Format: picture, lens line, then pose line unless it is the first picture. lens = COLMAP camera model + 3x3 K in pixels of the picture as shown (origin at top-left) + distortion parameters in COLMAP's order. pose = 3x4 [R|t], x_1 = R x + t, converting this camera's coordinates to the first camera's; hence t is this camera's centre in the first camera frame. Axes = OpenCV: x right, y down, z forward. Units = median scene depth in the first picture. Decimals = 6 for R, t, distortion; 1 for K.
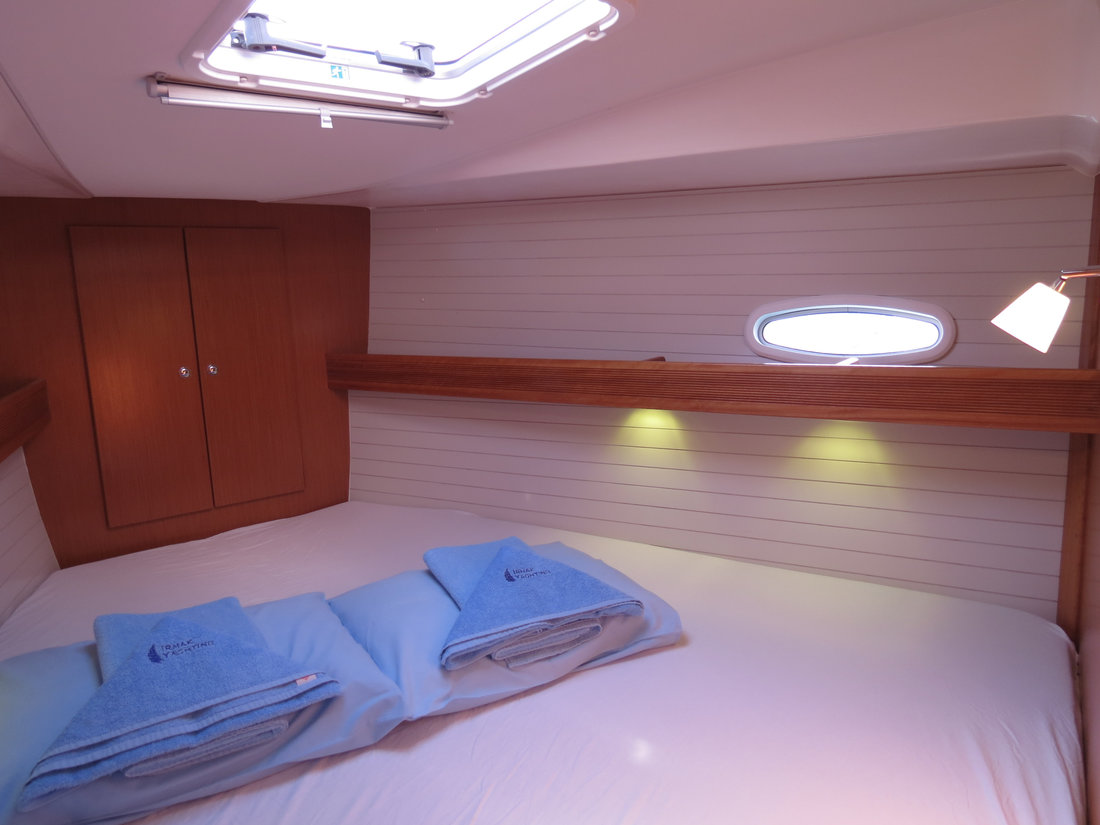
lens RADIAL K [[788.9, 0, 550.0], [0, 788.9, 412.5], [0, 0, 1]] dist [-0.026402, 0.011170]
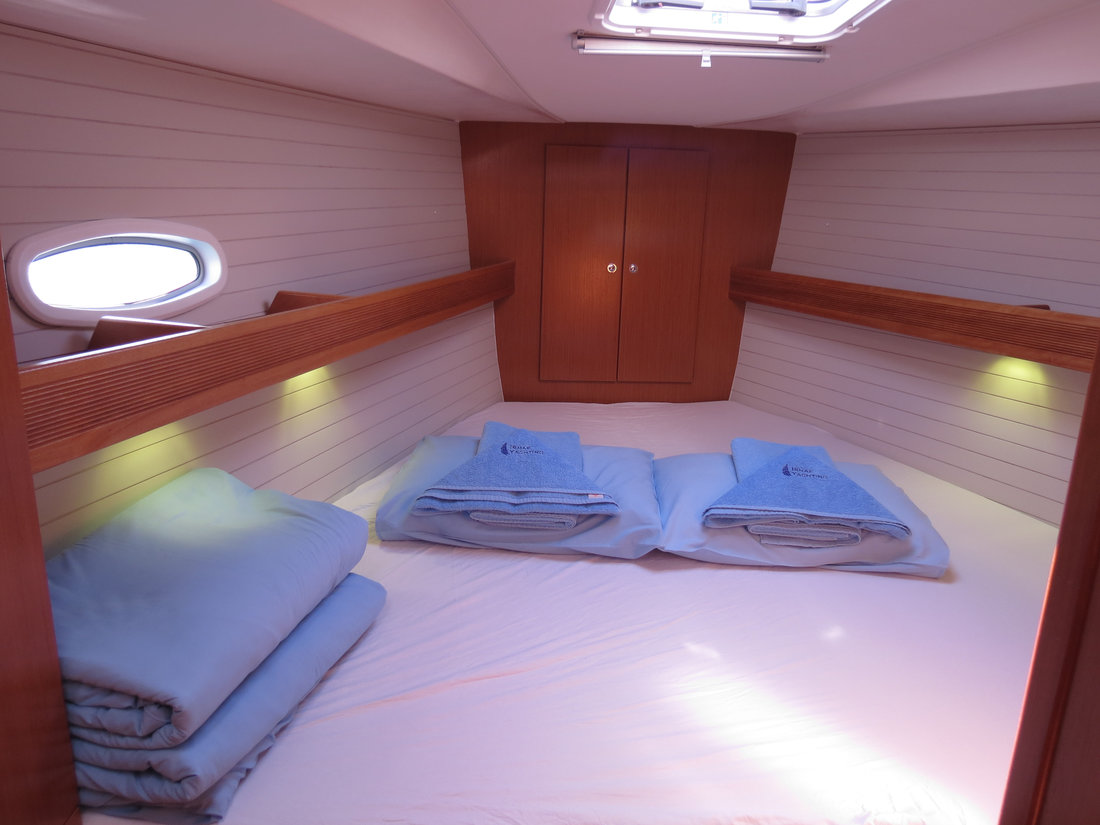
lens RADIAL K [[788.9, 0, 550.0], [0, 788.9, 412.5], [0, 0, 1]] dist [-0.026402, 0.011170]
pose [[0.809712, 0.206011, -0.549478, 0.280021], [-0.153532, 0.978109, 0.140469, 0.018694], [0.566387, -0.029376, 0.823616, -0.126048]]
